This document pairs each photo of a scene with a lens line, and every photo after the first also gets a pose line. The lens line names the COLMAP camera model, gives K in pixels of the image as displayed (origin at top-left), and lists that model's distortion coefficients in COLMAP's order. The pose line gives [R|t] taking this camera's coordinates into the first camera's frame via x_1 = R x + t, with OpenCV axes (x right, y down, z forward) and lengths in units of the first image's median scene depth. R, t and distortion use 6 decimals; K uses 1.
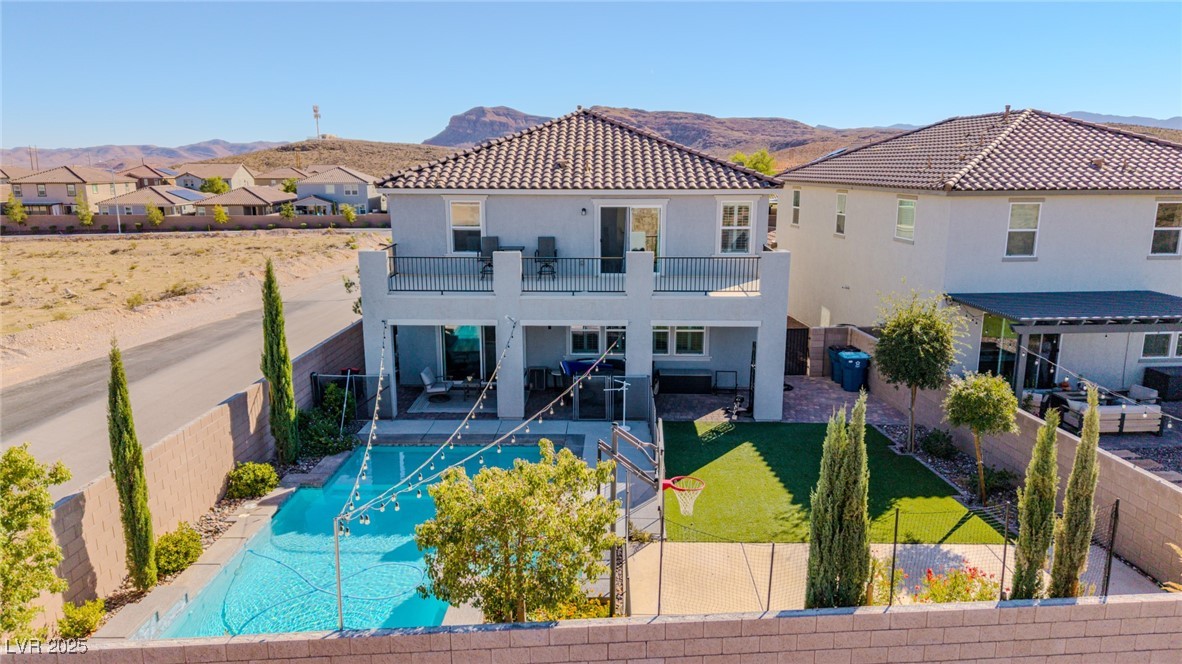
lens RADIAL K [[798.8, 0, 585.7], [0, 798.8, 288.4], [0, 0, 1]] dist [0.041195, -0.053116]
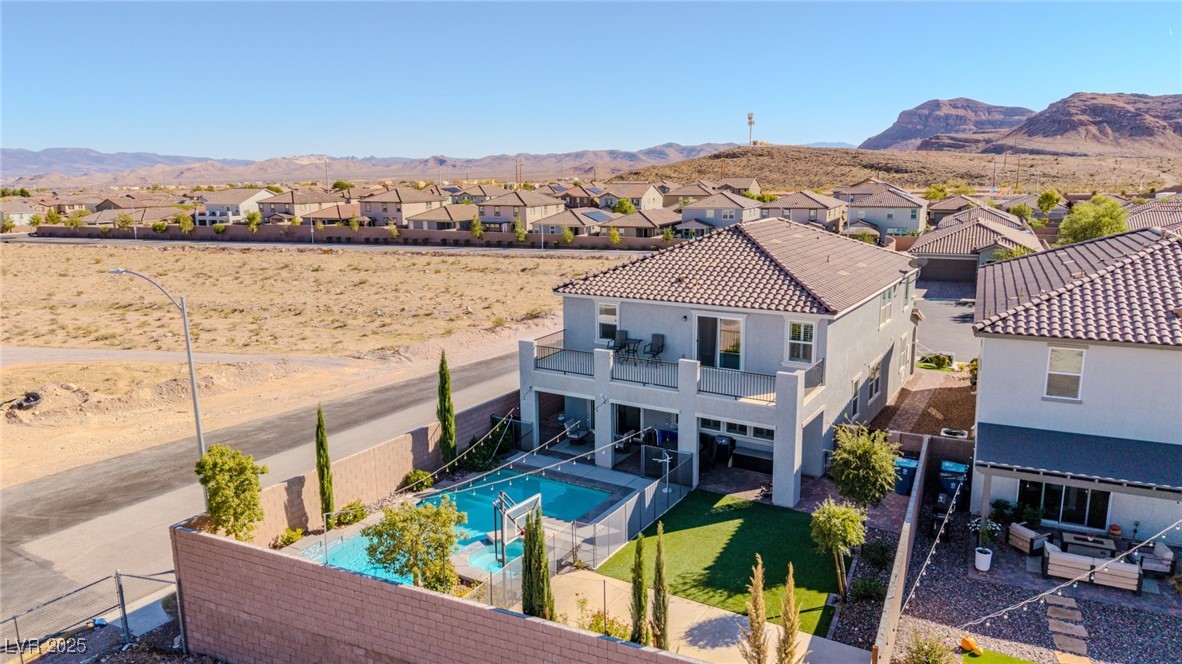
lens RADIAL K [[798.8, 0, 585.7], [0, 798.8, 288.4], [0, 0, 1]] dist [0.041195, -0.053116]
pose [[0.866951, 0.064639, -0.494185, 0.499065], [-0.066203, 0.997703, 0.014358, -0.152855], [0.493978, 0.020269, 0.869238, -0.221527]]
